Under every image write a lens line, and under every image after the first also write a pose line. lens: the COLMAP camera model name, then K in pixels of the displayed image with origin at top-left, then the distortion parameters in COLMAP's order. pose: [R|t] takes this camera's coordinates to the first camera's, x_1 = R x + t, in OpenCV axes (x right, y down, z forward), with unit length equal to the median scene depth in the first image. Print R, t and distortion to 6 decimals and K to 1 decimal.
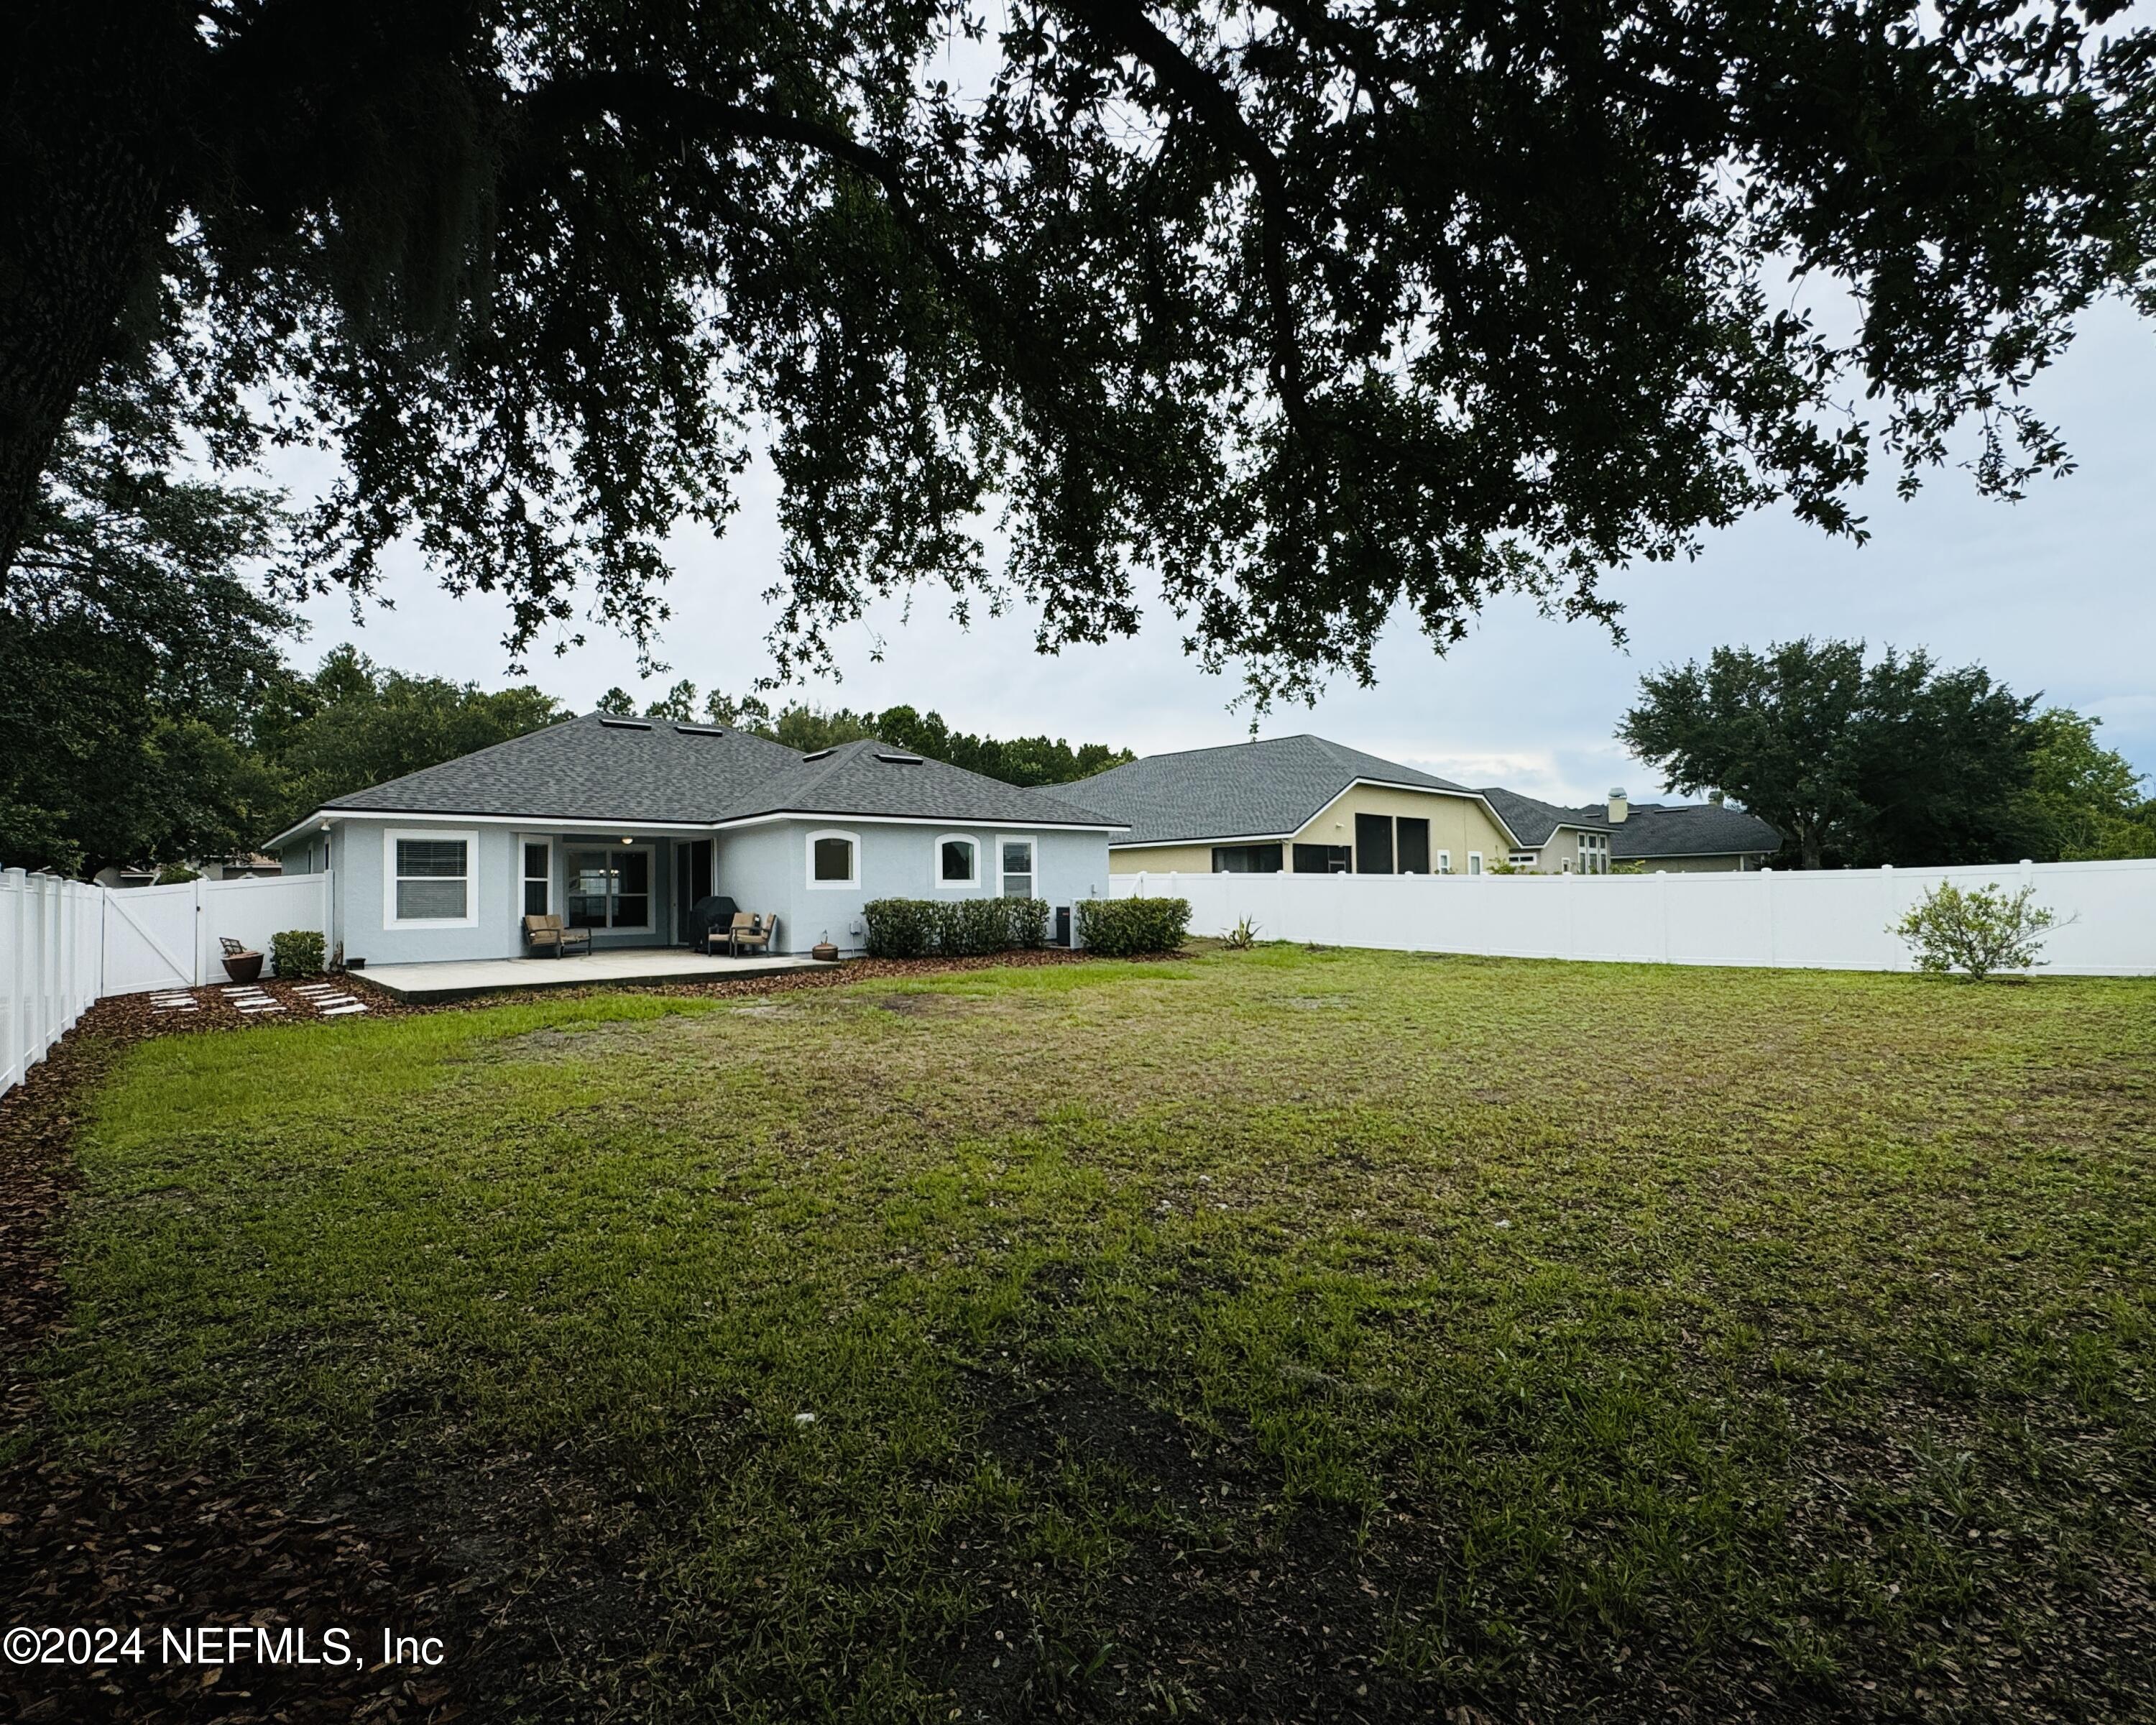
lens RADIAL K [[1064.0, 0, 1071.1], [0, 1064.0, 869.4], [0, 0, 1]] dist [-0.003856, -0.000249]
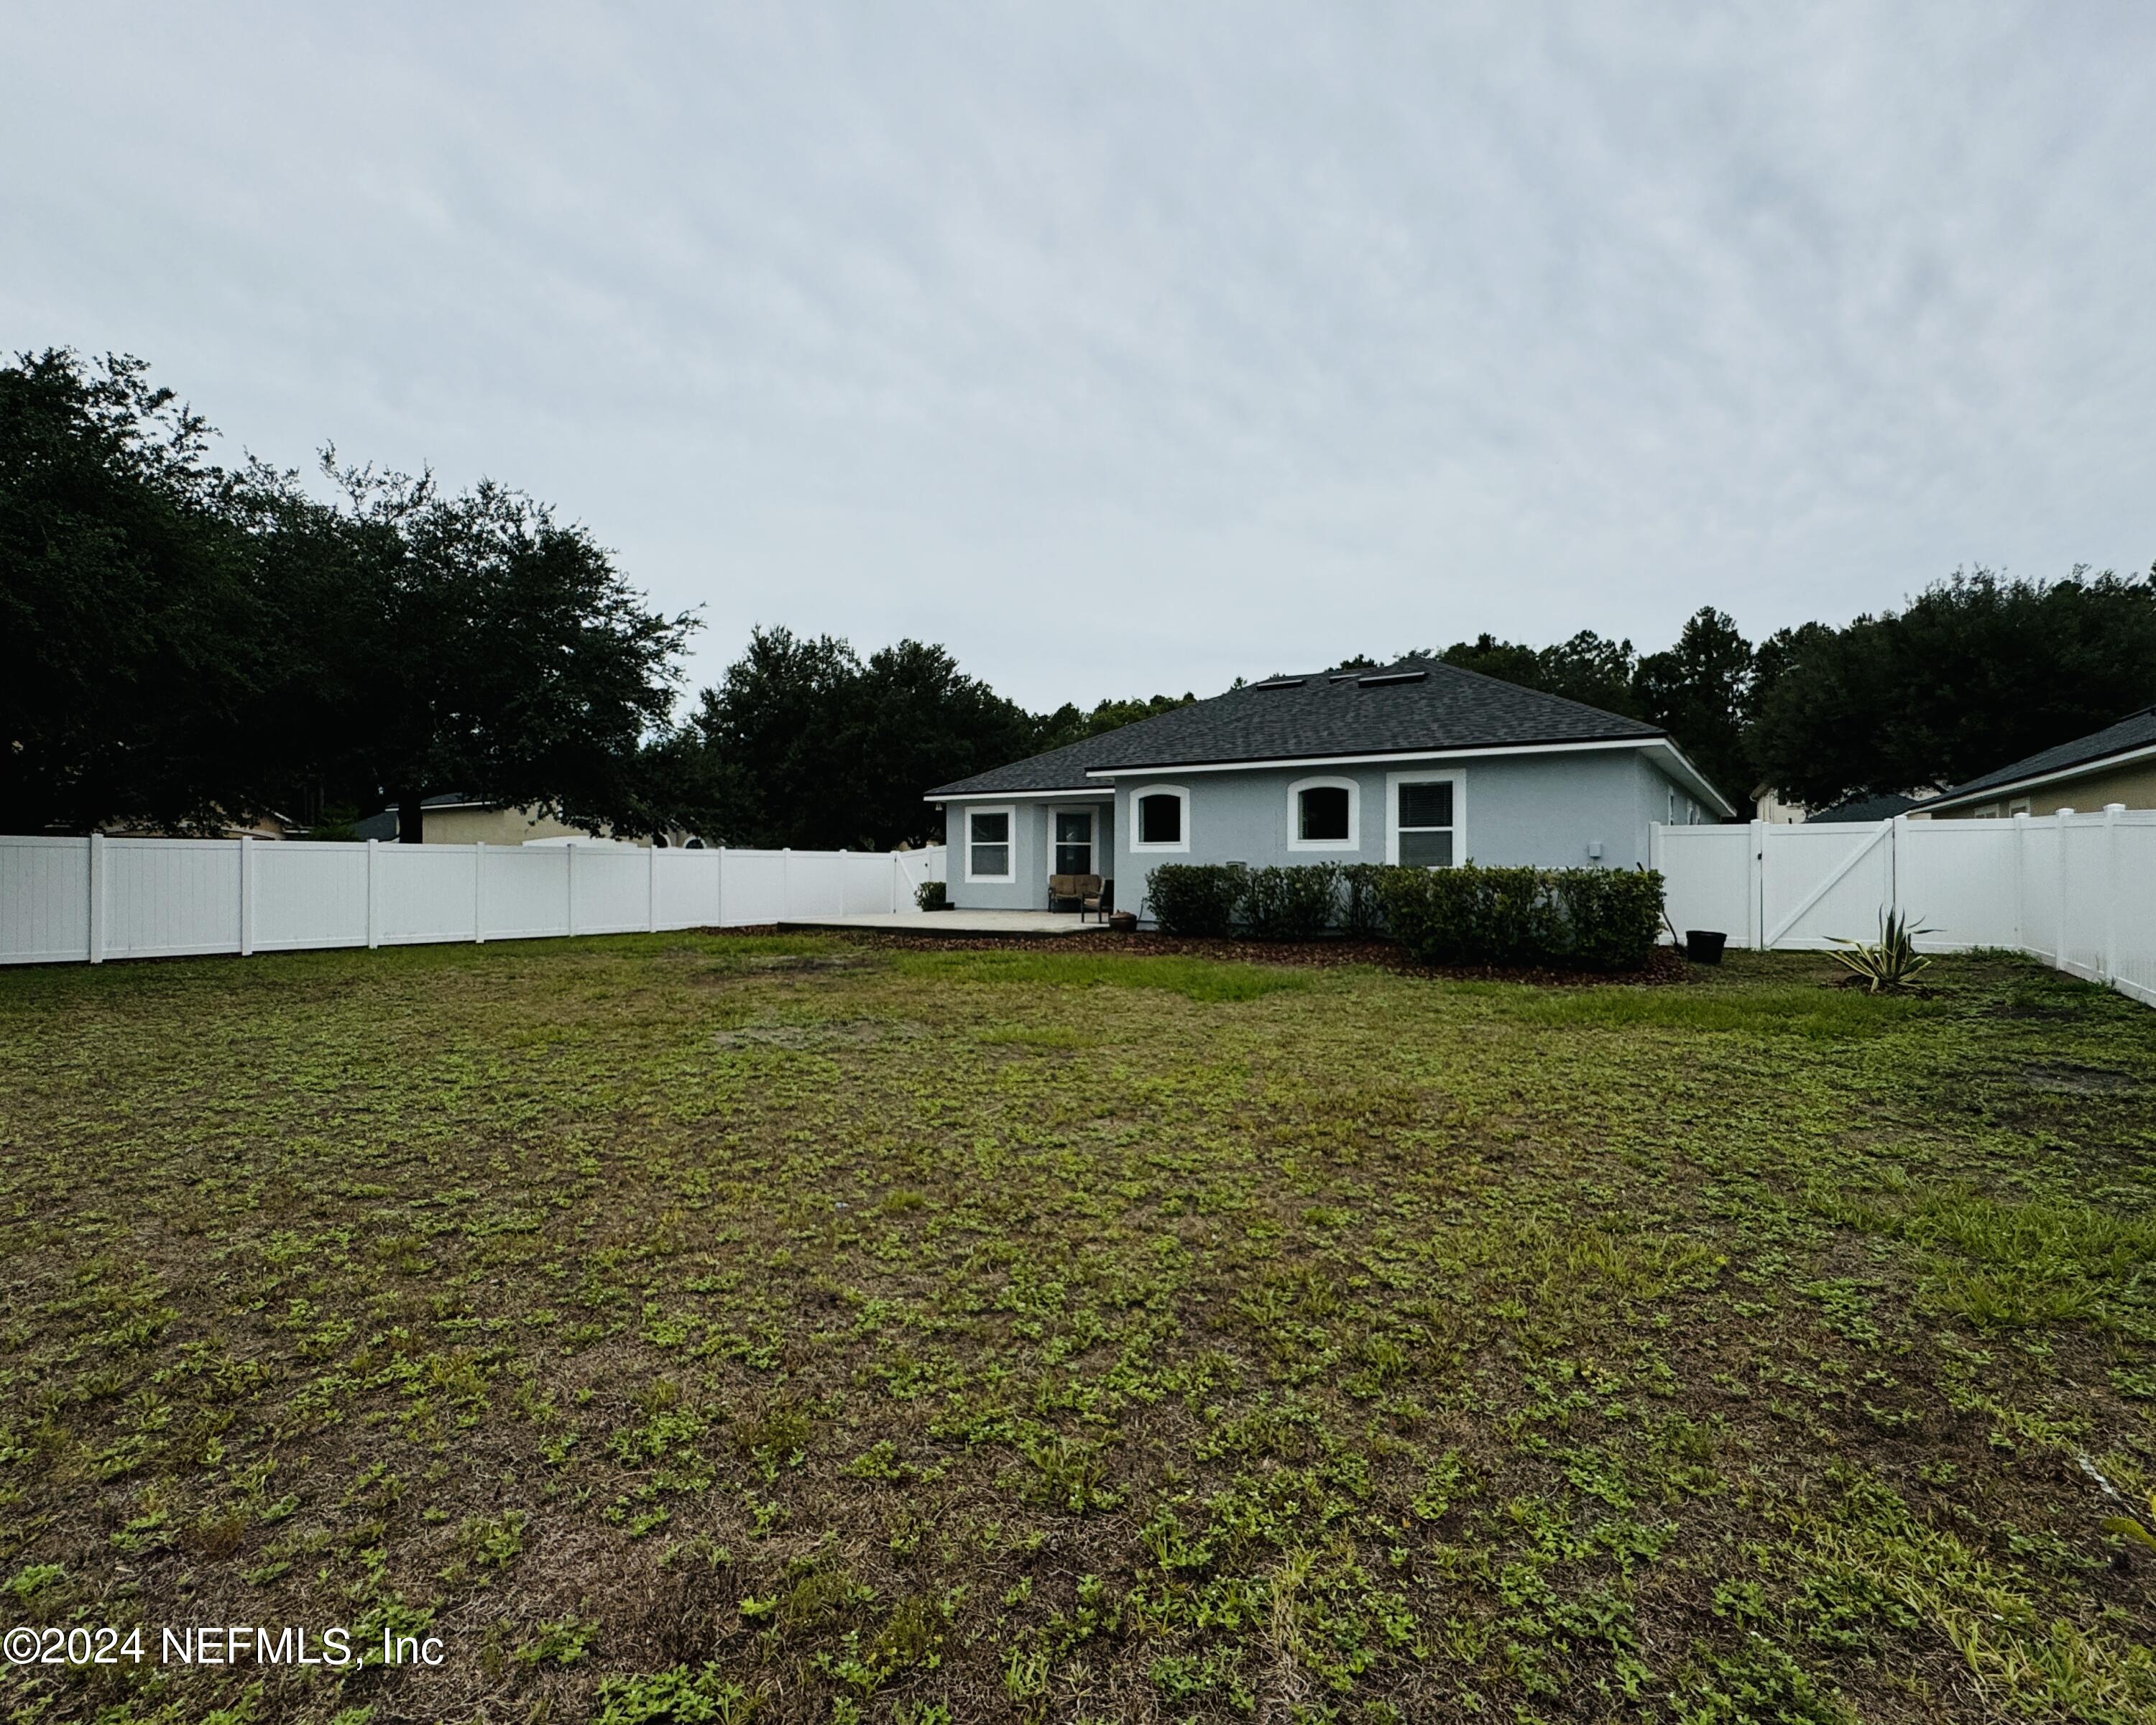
lens RADIAL K [[1085.6, 0, 1077.3], [0, 1085.6, 866.4], [0, 0, 1]] dist [0.015820, -0.000493]
pose [[0.270353, 0.011181, -0.962696, 0.600428], [0.018727, 0.999682, 0.016870, 0.013607], [0.962579, -0.022589, 0.270057, 0.656861]]
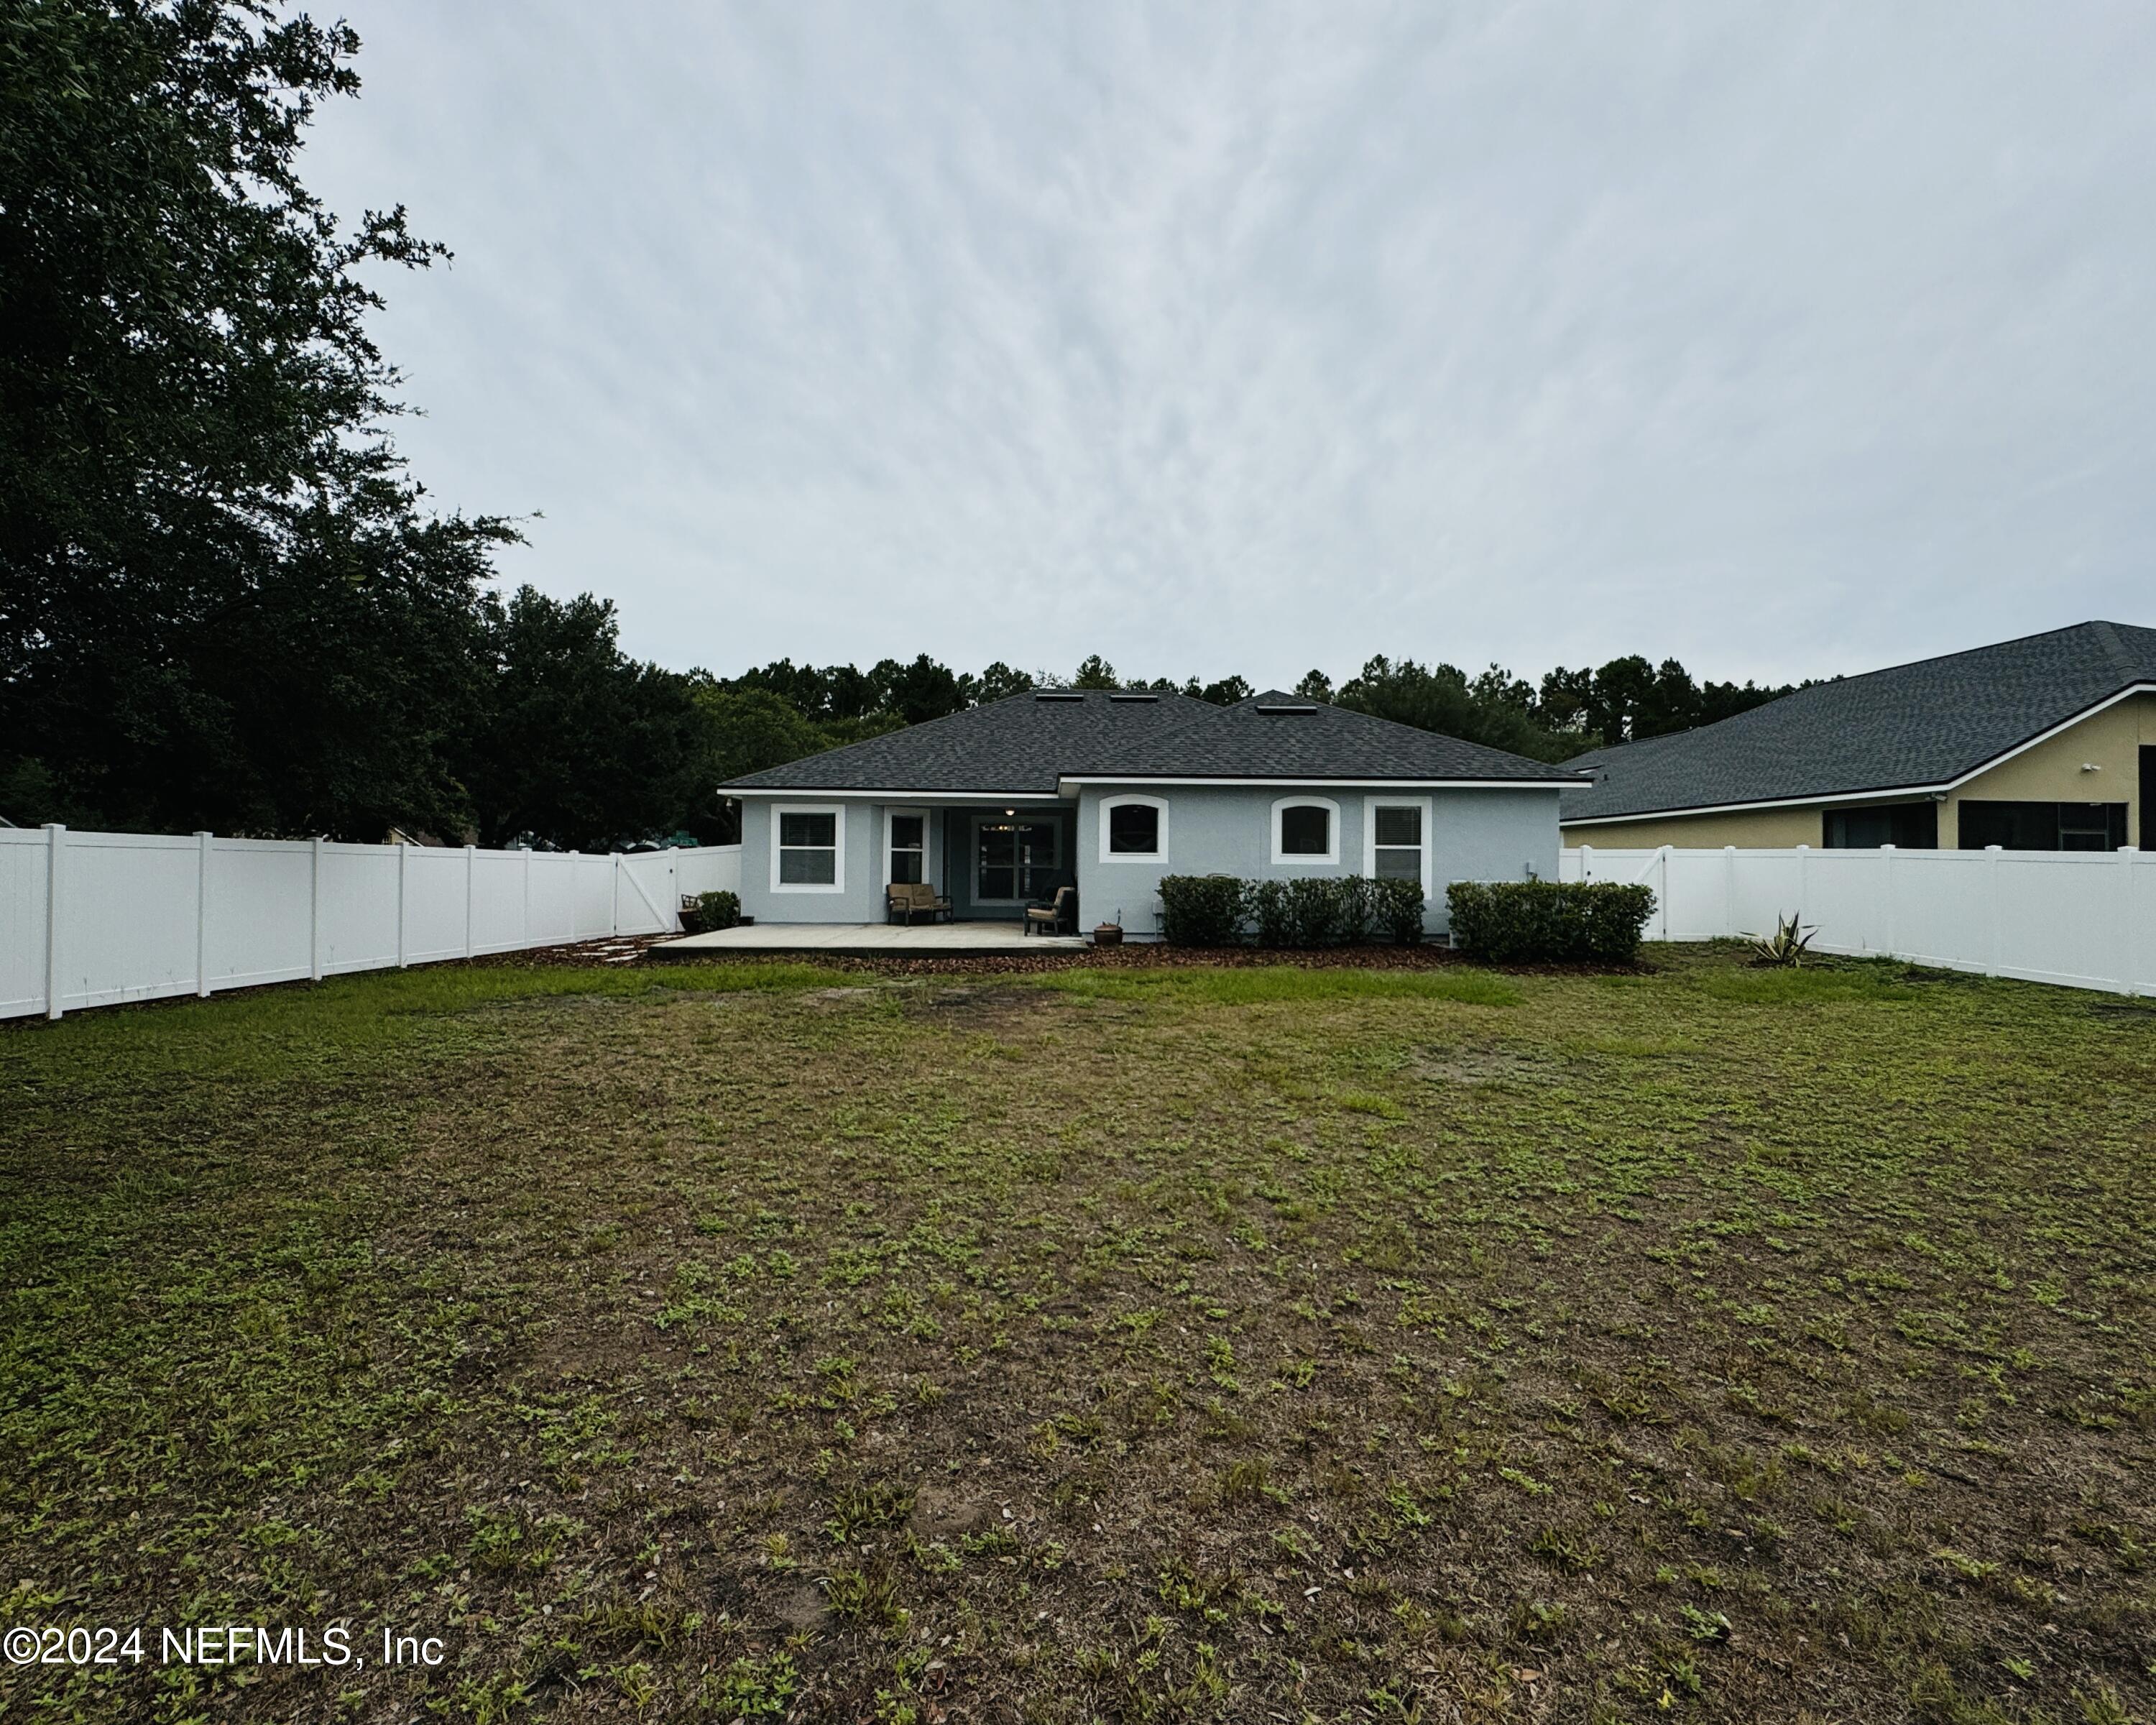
lens RADIAL K [[1064.0, 0, 1075.8], [0, 1064.0, 824.2], [0, 0, 1]] dist [-0.003856, -0.000249]
pose [[0.771528, -0.010057, -0.636115, 0.282485], [-0.002769, 0.999812, -0.019167, 0.003779], [0.636189, 0.016549, 0.771356, 0.281402]]
